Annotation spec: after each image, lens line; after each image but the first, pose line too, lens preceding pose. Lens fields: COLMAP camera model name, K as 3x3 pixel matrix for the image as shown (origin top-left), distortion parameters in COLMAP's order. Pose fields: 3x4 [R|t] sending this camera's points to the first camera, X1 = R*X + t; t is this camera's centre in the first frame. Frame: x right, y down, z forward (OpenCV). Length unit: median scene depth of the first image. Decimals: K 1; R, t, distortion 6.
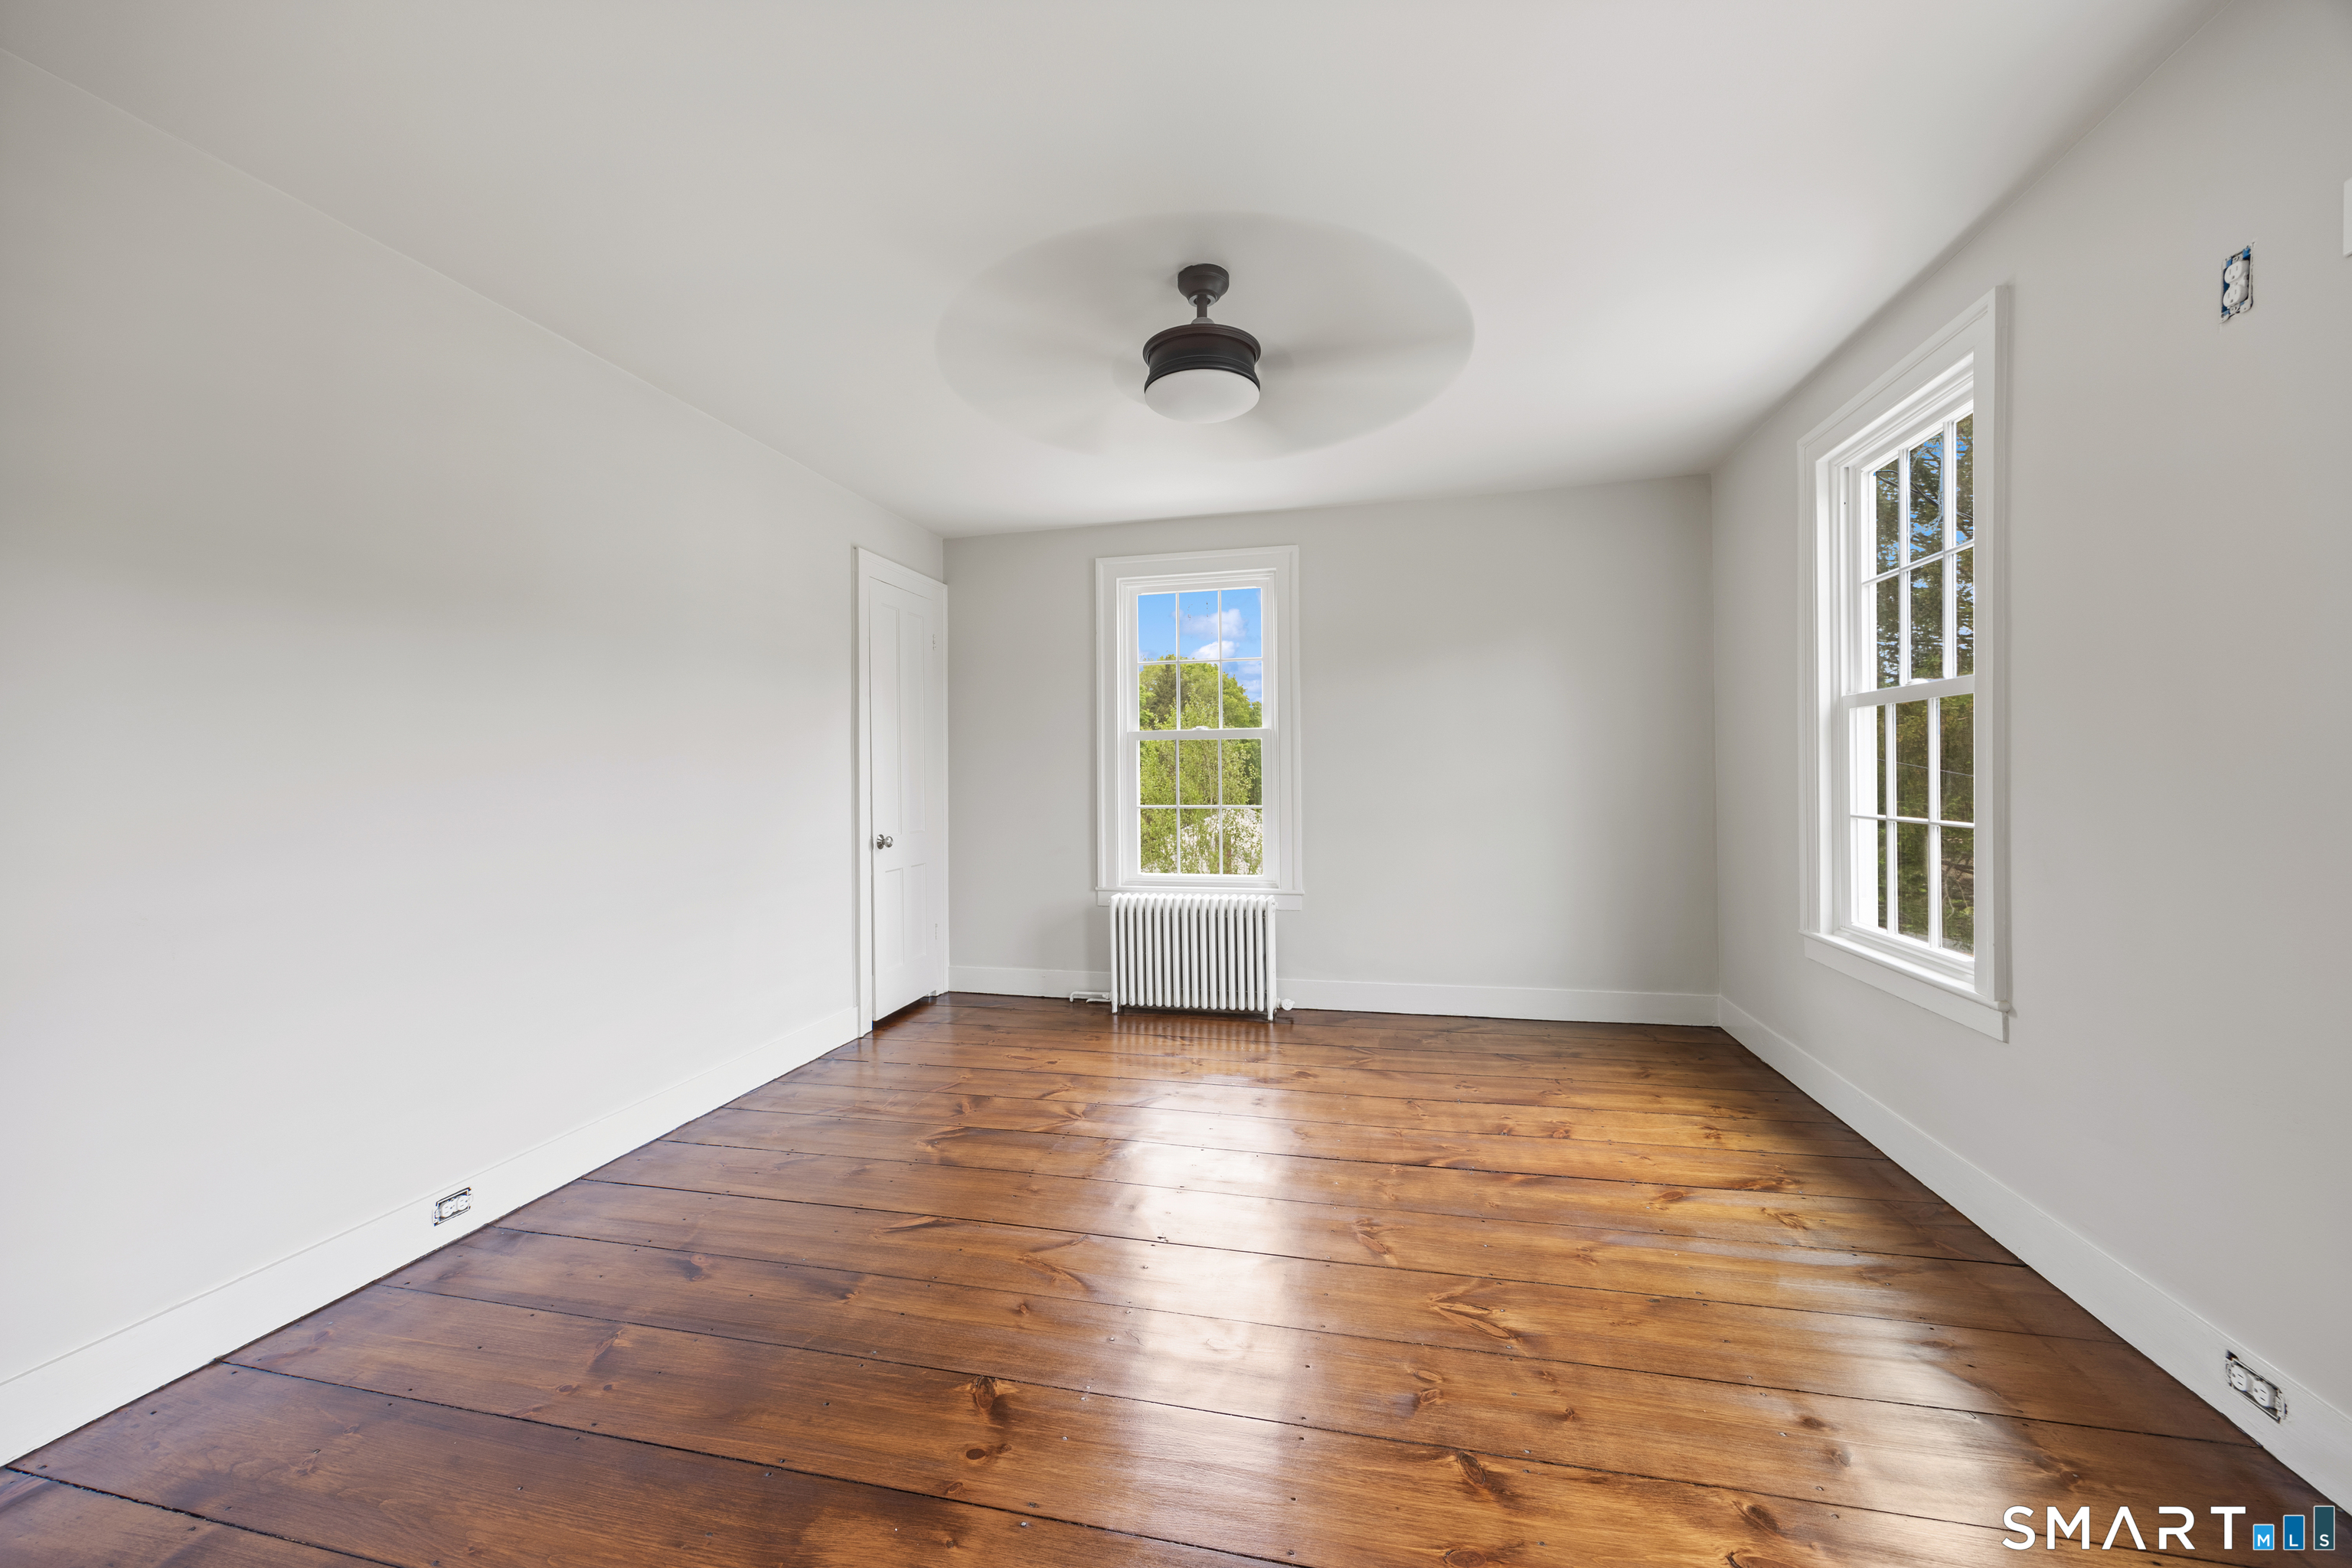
lens RADIAL K [[908.1, 0, 1178.7], [0, 908.1, 779.9], [0, 0, 1]] dist [0.000786, 0.000039]
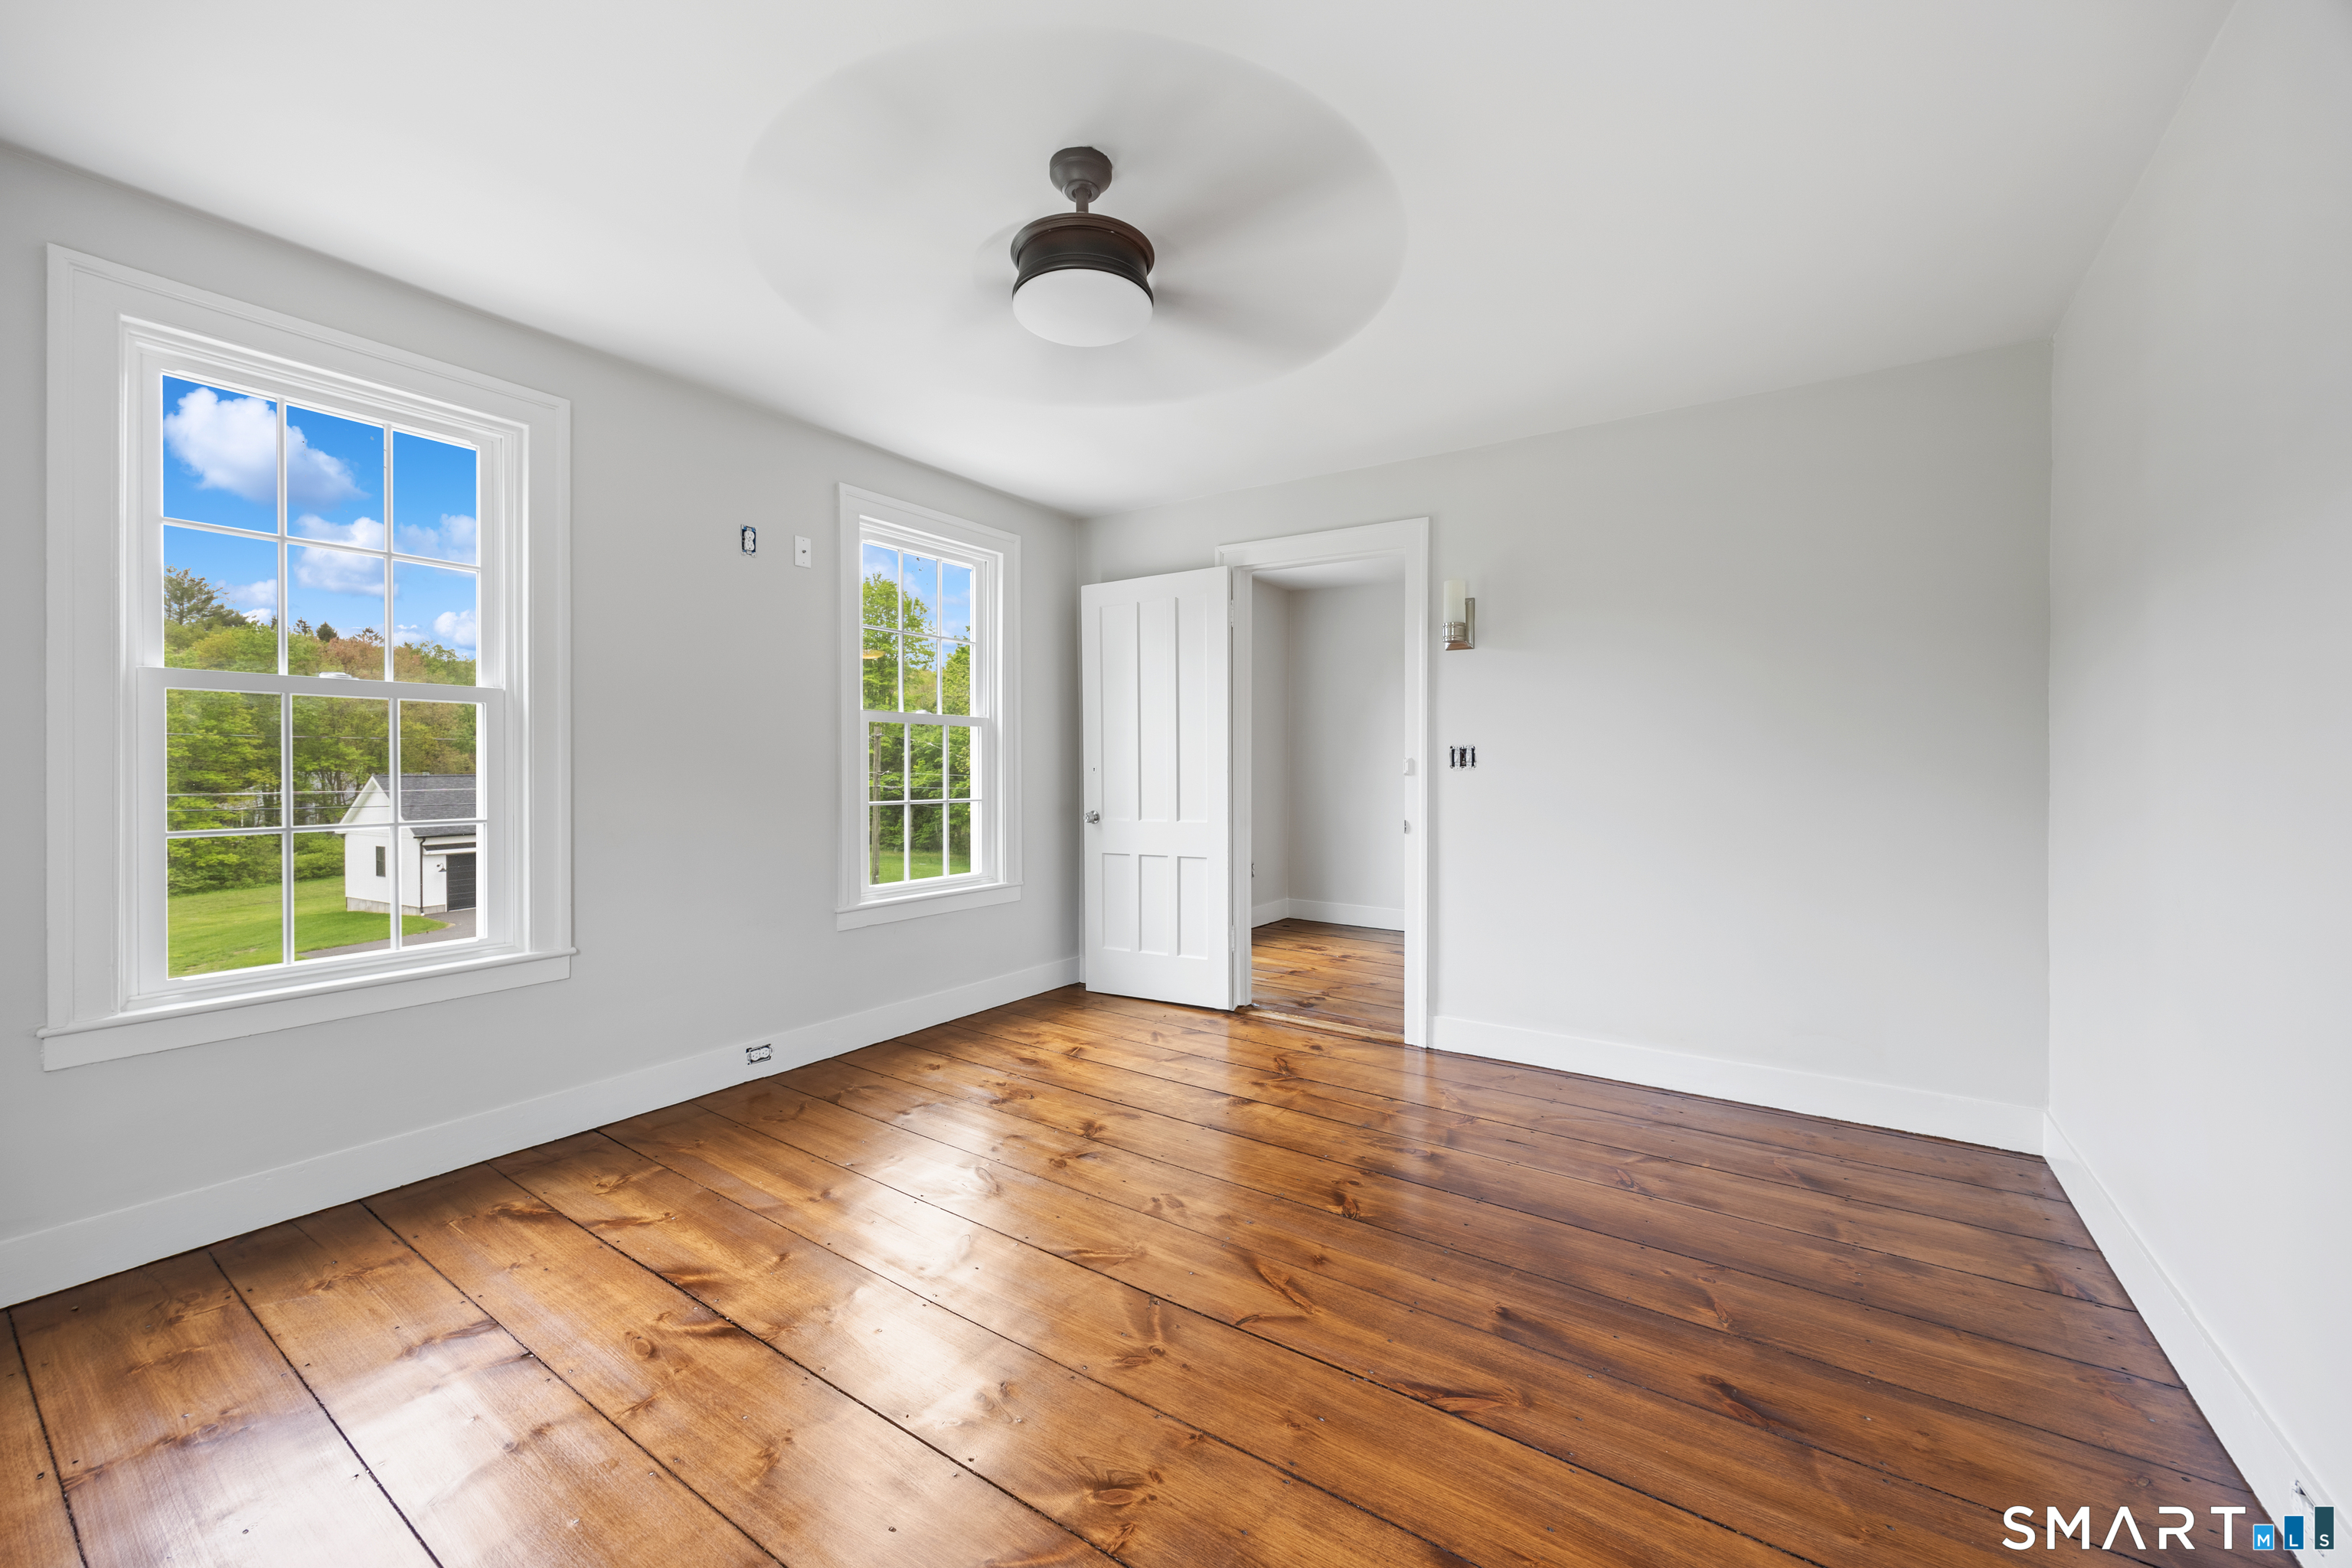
lens RADIAL K [[908.1, 0, 1173.7], [0, 908.1, 773.7], [0, 0, 1]] dist [0.000786, 0.000039]
pose [[-0.934101, 0.008699, 0.356904, -0.368649], [0.012099, 0.999900, 0.007294, -0.003897], [-0.356805, 0.011131, -0.934113, 1.896975]]
